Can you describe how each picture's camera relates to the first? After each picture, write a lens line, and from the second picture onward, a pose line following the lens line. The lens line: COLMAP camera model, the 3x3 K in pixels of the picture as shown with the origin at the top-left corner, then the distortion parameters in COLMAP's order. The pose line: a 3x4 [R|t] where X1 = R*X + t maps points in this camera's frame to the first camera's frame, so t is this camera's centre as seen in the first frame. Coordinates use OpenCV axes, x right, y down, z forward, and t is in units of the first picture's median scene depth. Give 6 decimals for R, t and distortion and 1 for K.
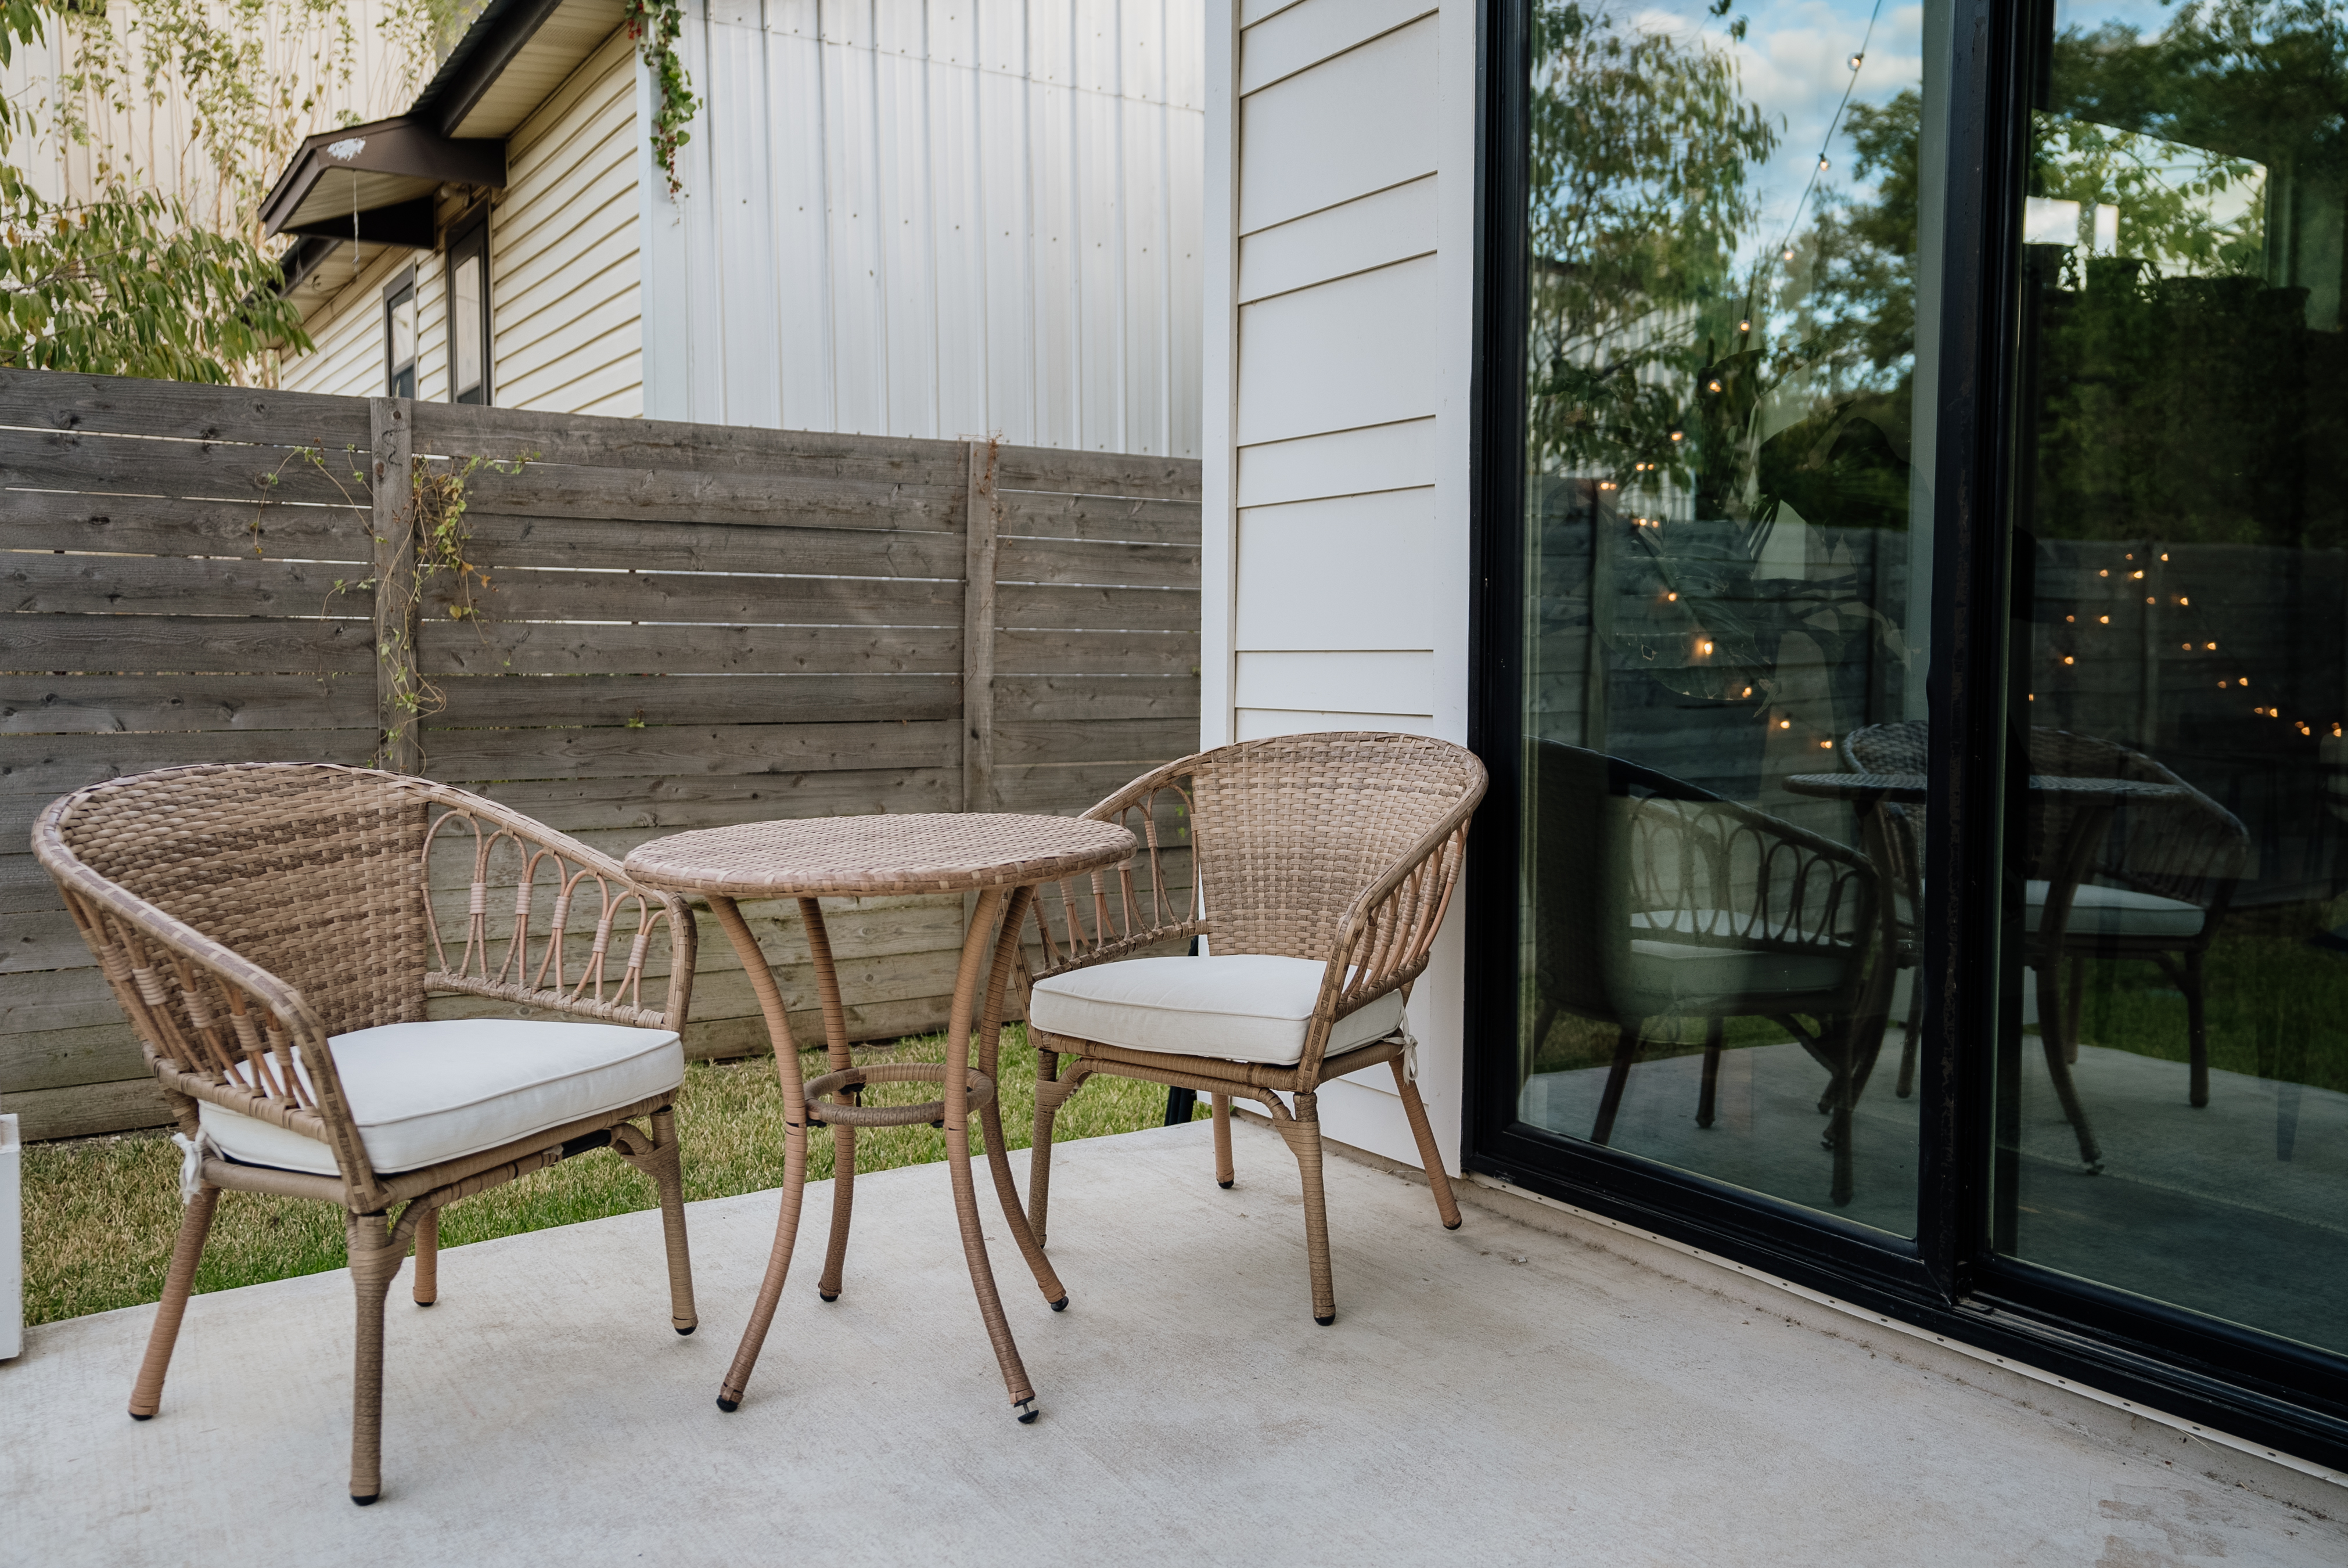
lens RADIAL K [[1895.0, 0, 1170.2], [0, 1895.0, 815.9], [0, 0, 1]] dist [0.008714, 0.013983]
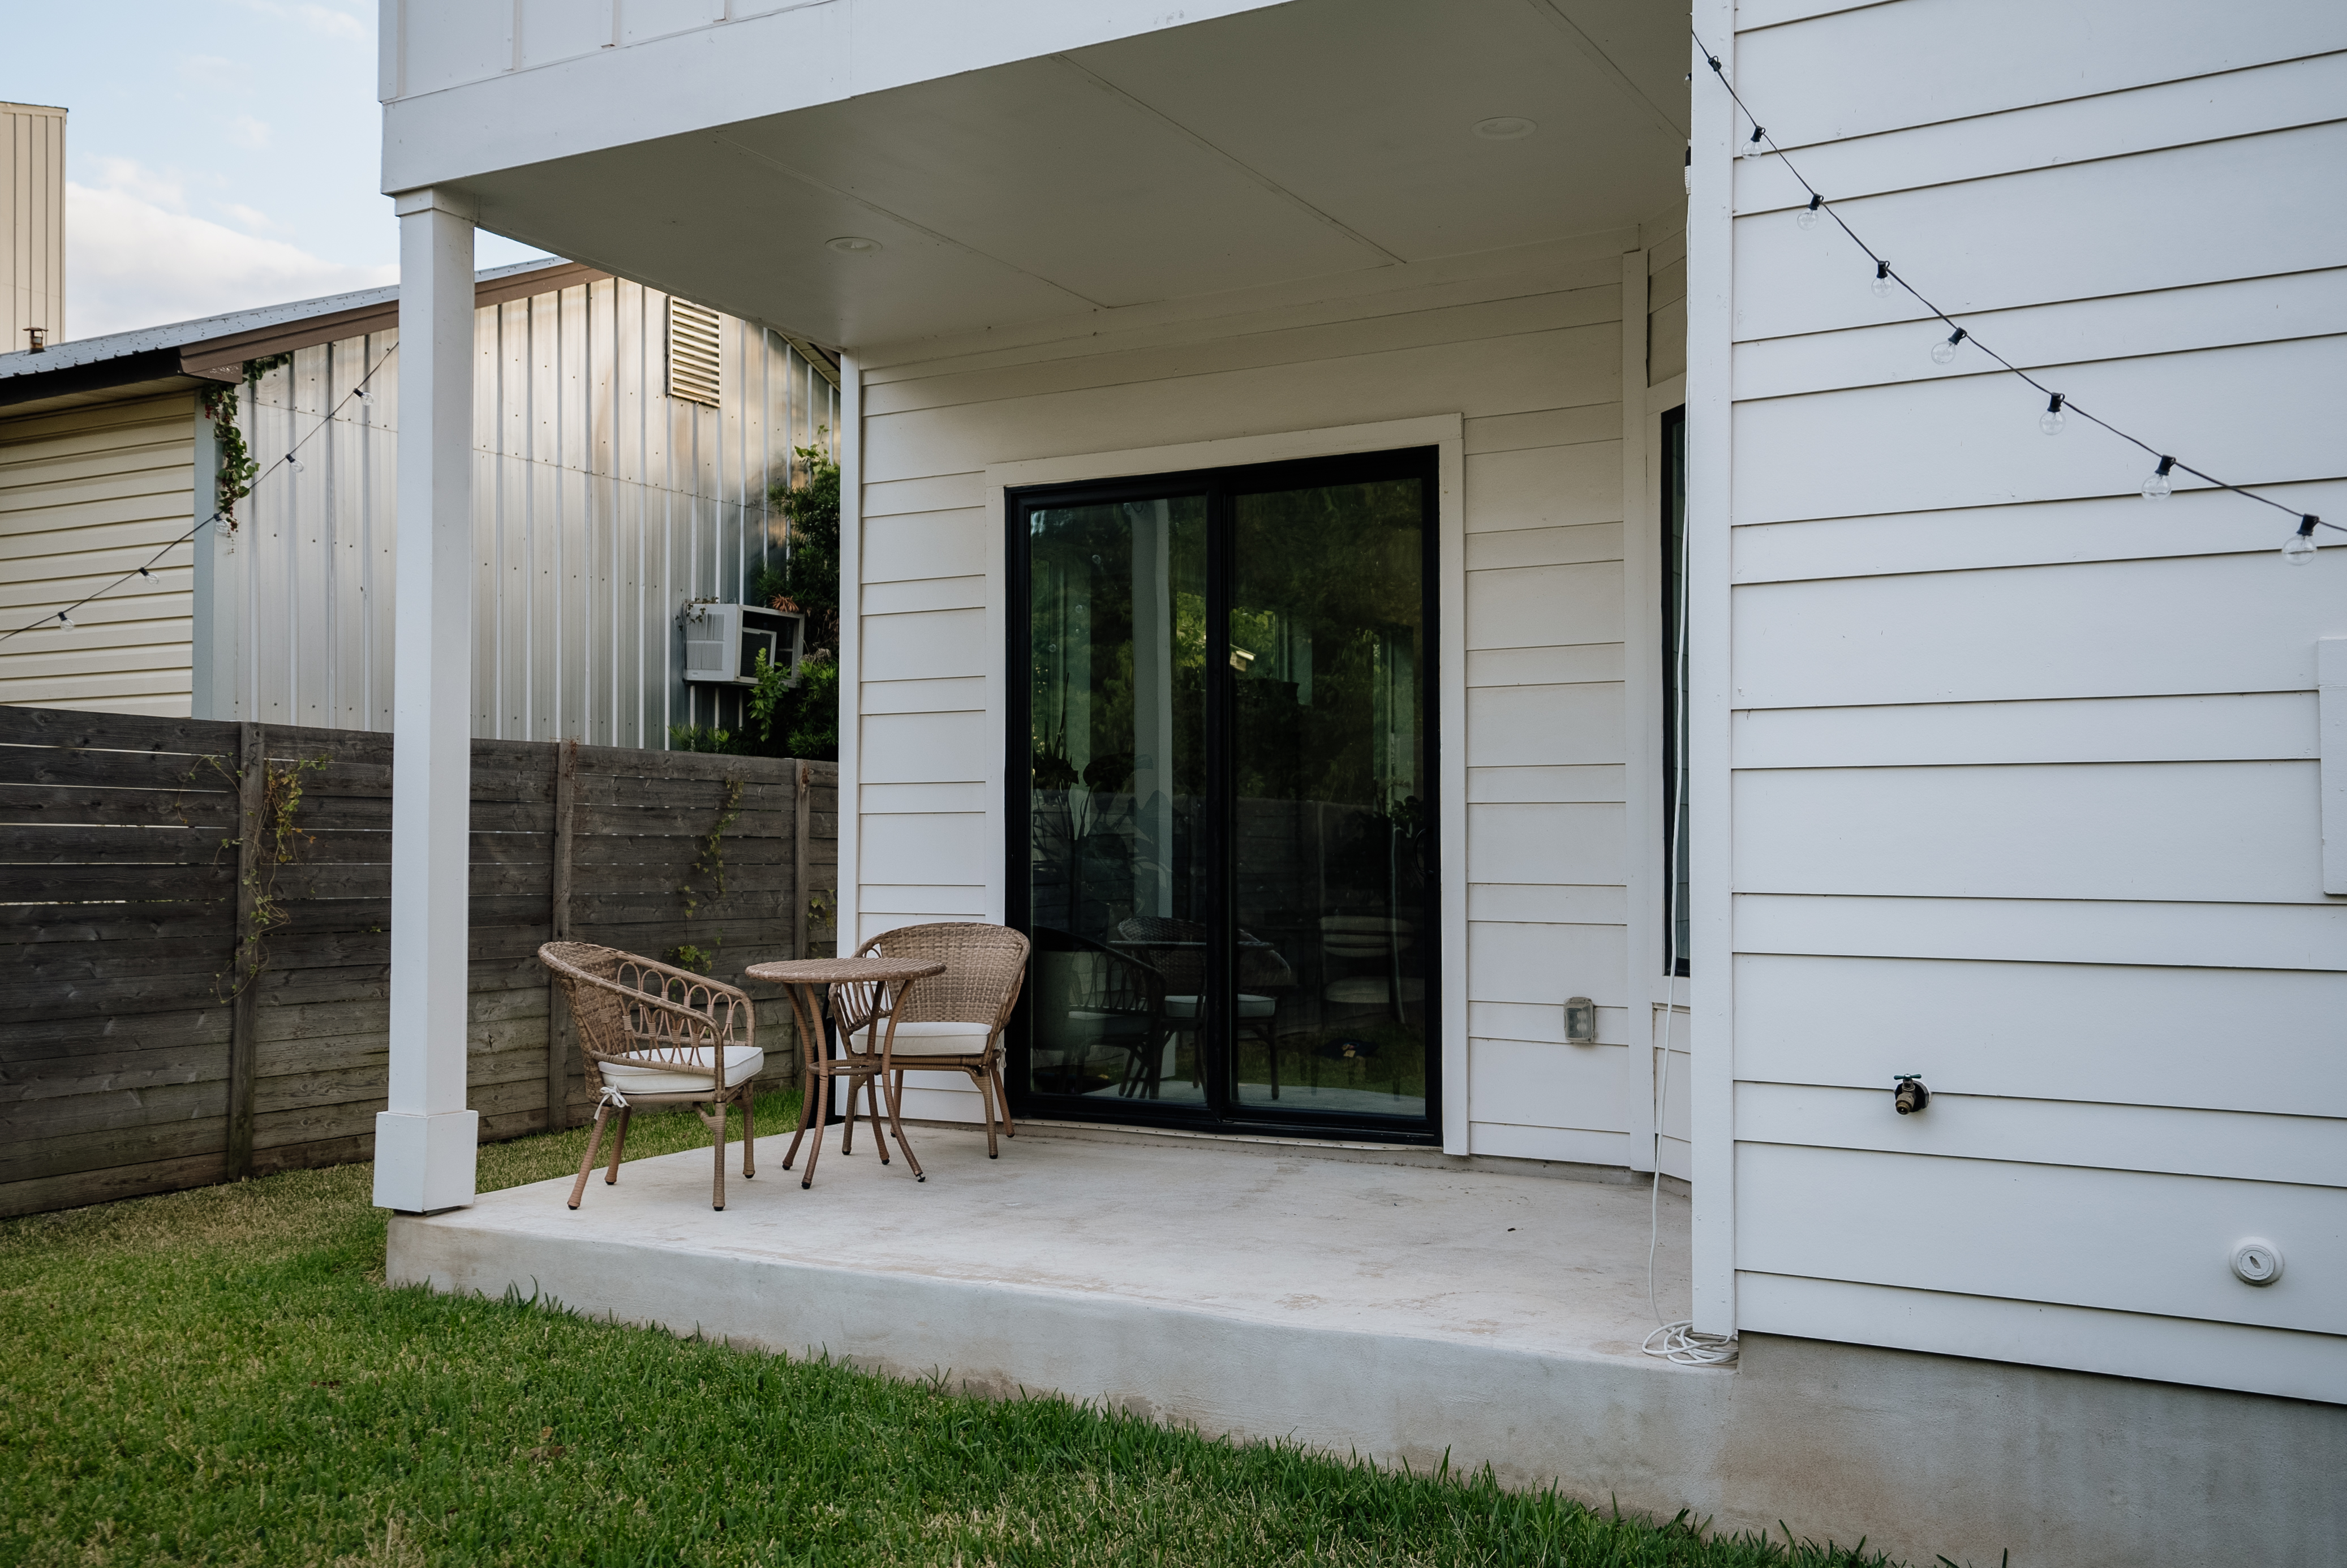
lens RADIAL K [[2167.4, 0, 1176.5], [0, 2167.4, 788.6], [0, 0, 1]] dist [0.068731, 0.000000]
pose [[0.884436, 0.014664, 0.466431, -0.500242], [0.037743, 0.993984, -0.102817, 0.041219], [-0.465132, 0.108539, 0.878562, -0.803327]]
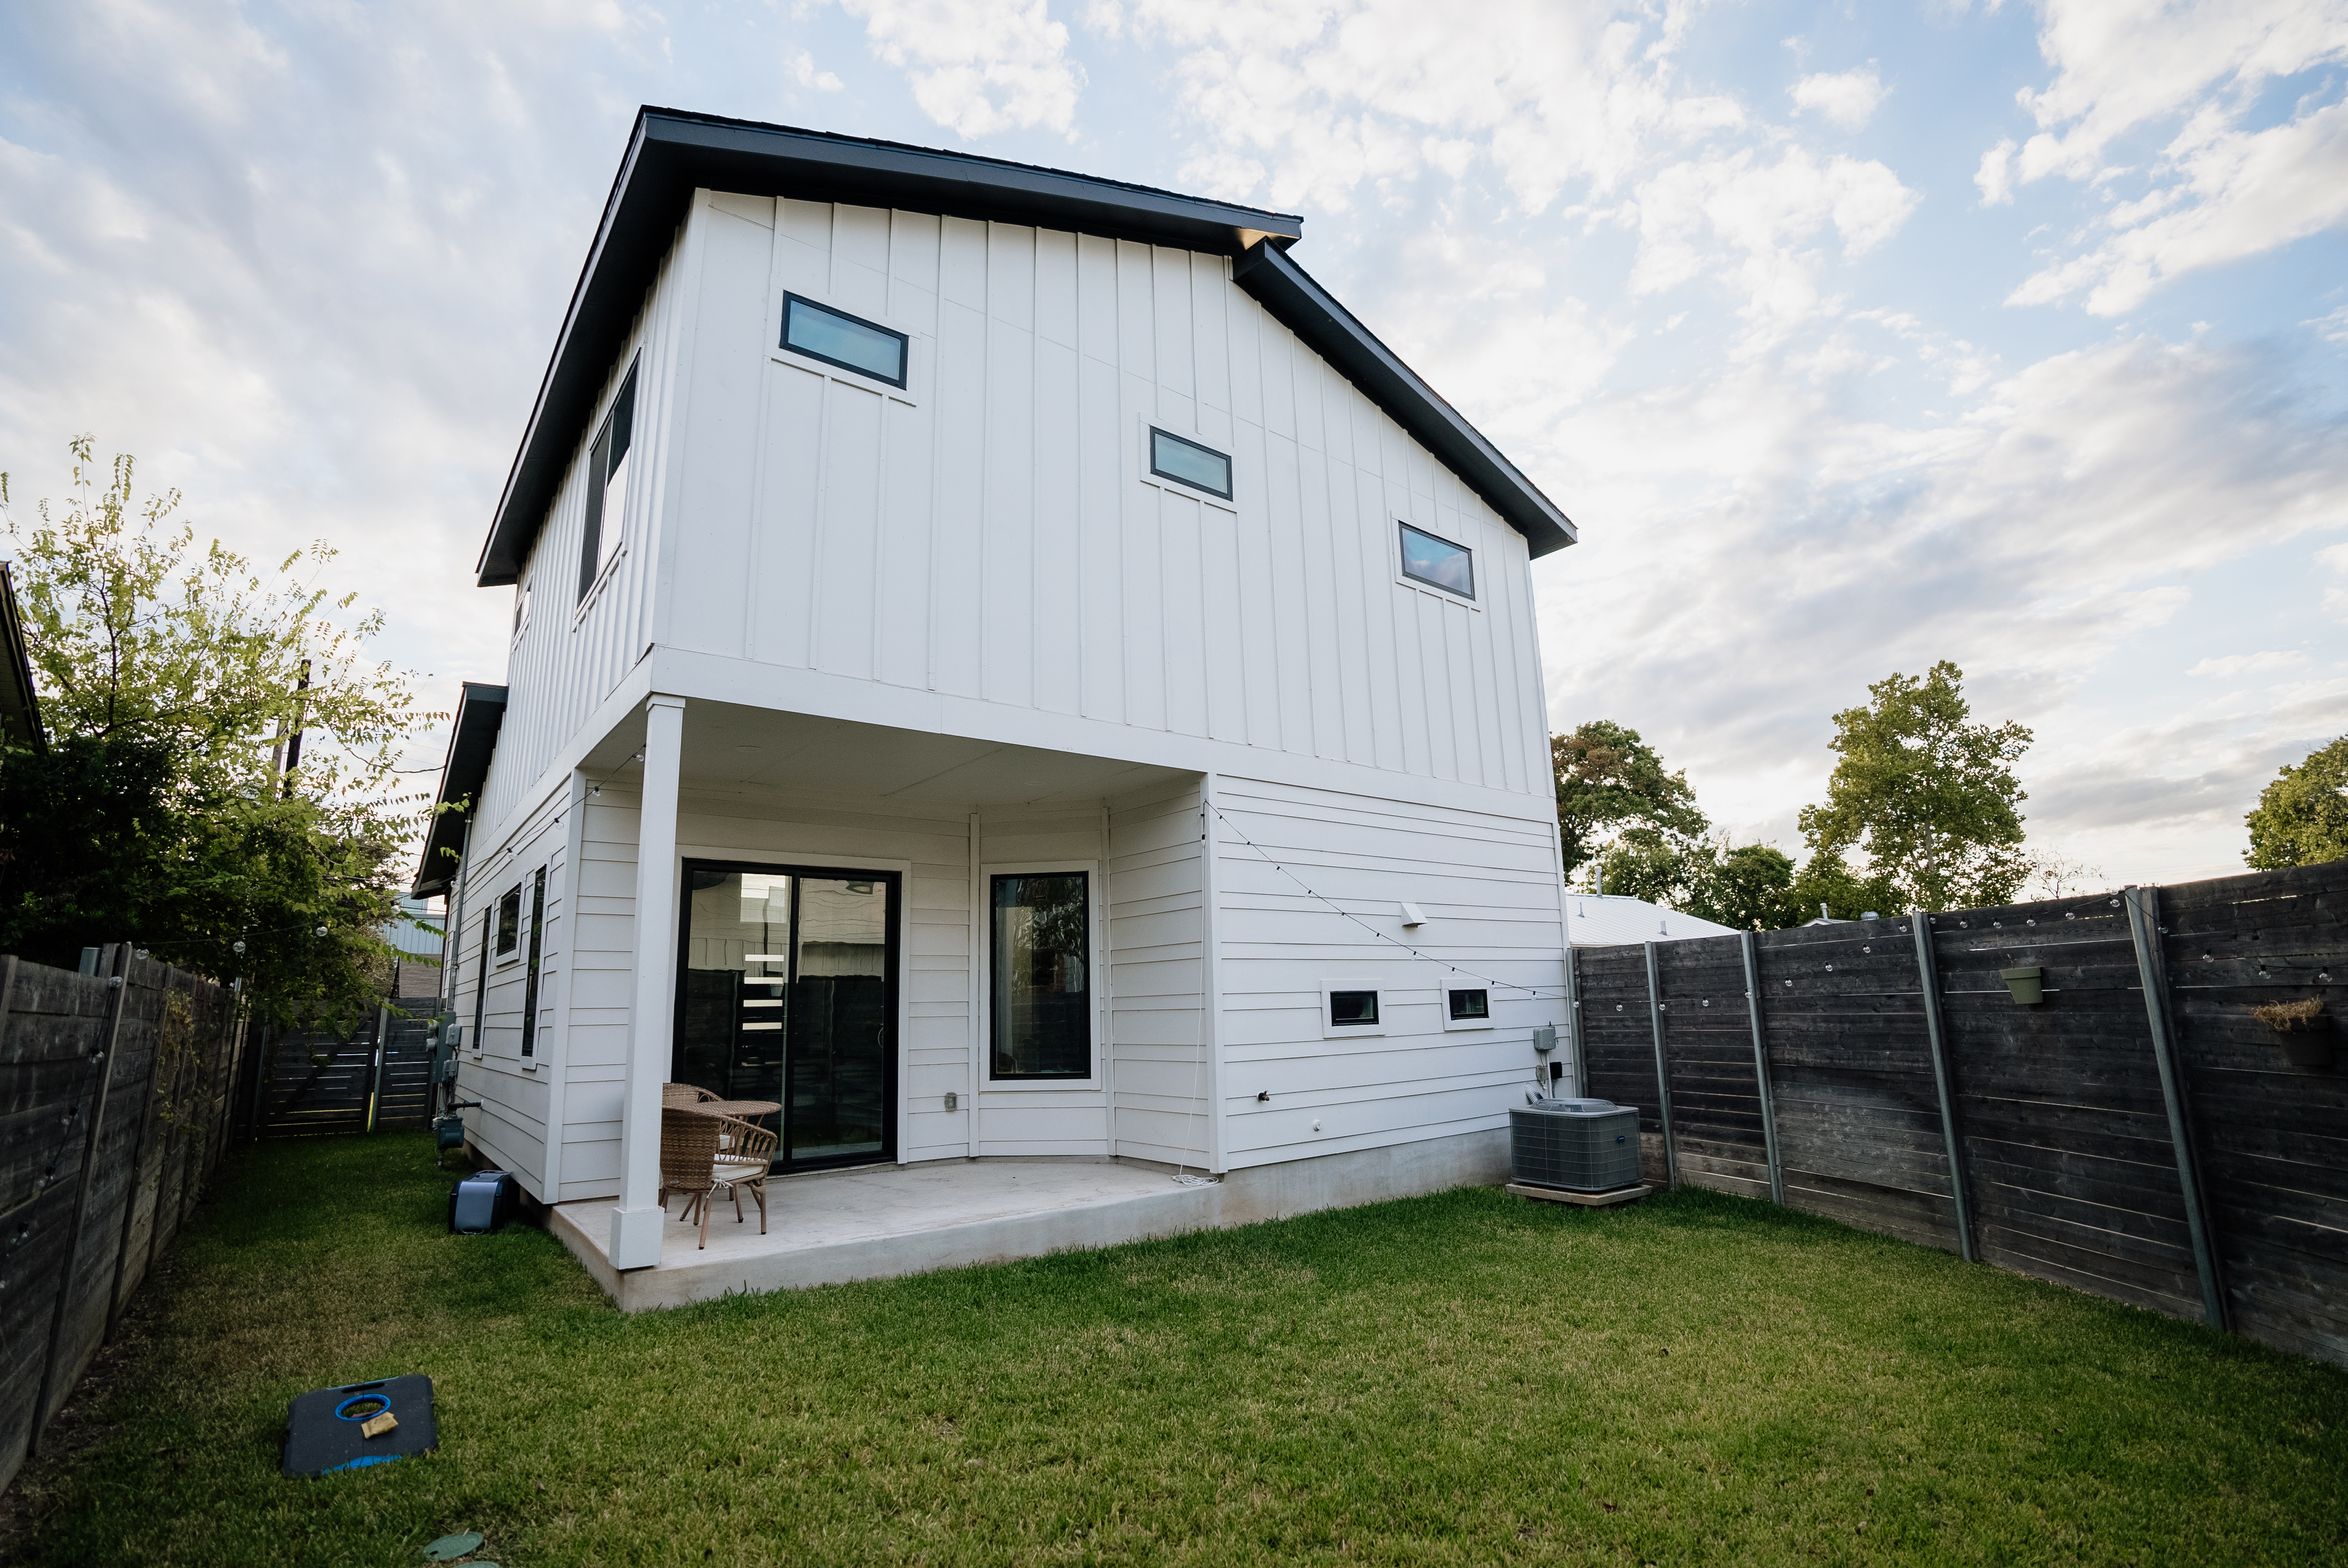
lens RADIAL K [[1087.1, 0, 1179.8], [0, 1087.1, 778.3], [0, 0, 1]] dist [-0.047434, -0.000010]
pose [[-0.104734, 0.204194, 0.973312, -1.439798], [0.105322, 0.975468, -0.193313, -0.072108], [-0.988908, 0.082264, -0.123671, 0.042446]]
